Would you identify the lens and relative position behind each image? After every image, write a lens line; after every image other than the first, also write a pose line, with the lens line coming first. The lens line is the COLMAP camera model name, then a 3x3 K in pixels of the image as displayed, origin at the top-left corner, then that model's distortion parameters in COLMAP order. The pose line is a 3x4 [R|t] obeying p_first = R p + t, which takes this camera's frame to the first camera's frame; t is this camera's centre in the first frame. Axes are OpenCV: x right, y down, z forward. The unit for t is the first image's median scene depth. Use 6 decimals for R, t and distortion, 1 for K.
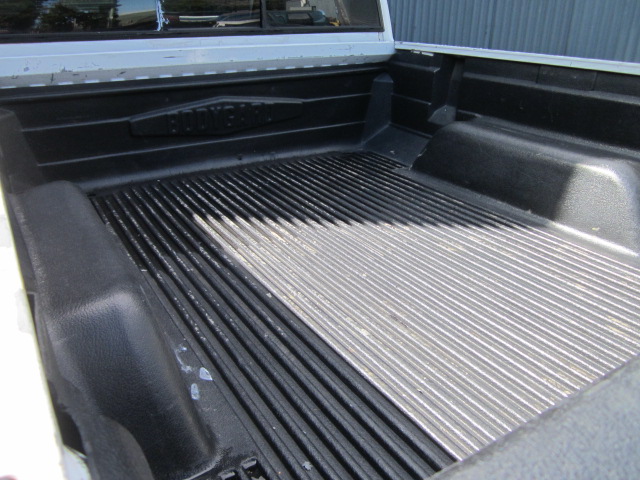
lens RADIAL K [[539.2, 0, 321.0], [0, 539.2, 239.6], [0, 0, 1]] dist [-0.057118, 0.028508]
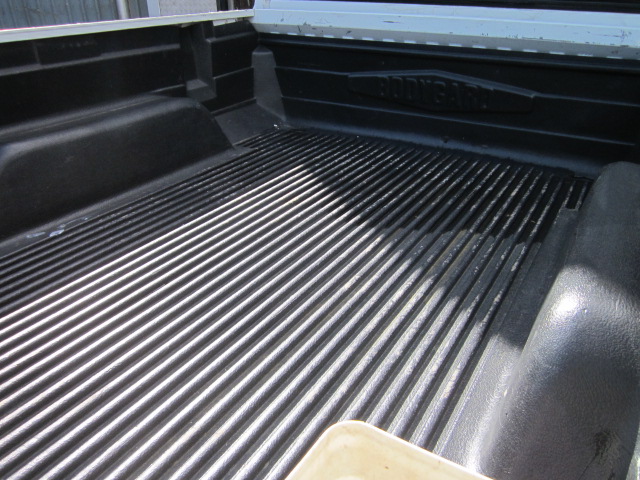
lens RADIAL K [[539.2, 0, 321.0], [0, 539.2, 240.8], [0, 0, 1]] dist [-0.057118, 0.028508]
pose [[0.463498, 0.398099, -0.791635, 0.609411], [-0.355217, 0.901945, 0.245594, -0.162420], [0.811782, 0.167370, 0.559462, 0.376915]]
